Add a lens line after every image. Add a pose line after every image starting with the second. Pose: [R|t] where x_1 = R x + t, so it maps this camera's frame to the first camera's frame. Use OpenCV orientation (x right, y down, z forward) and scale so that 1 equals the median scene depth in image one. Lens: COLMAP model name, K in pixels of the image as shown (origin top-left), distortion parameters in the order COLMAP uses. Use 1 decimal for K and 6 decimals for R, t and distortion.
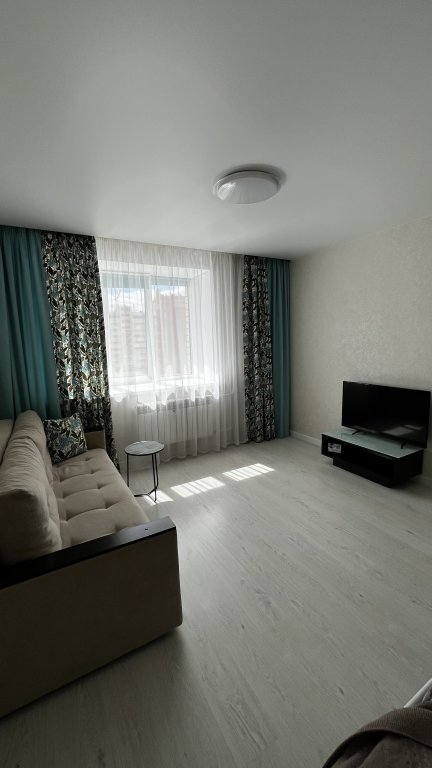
lens RADIAL K [[309.5, 0, 216.0], [0, 309.5, 384.0], [0, 0, 1]] dist [-0.012655, -0.000044]
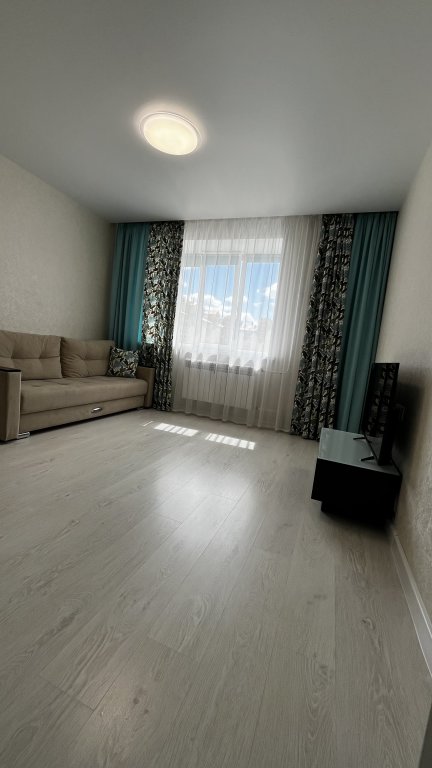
lens RADIAL K [[314.6, 0, 216.0], [0, 314.6, 384.0], [0, 0, 1]] dist [-0.000313, -0.000006]
pose [[0.639281, 0.183983, -0.746639, 0.720481], [-0.242398, 0.969669, 0.031398, 0.096201], [0.729769, 0.160911, 0.664488, 0.304457]]
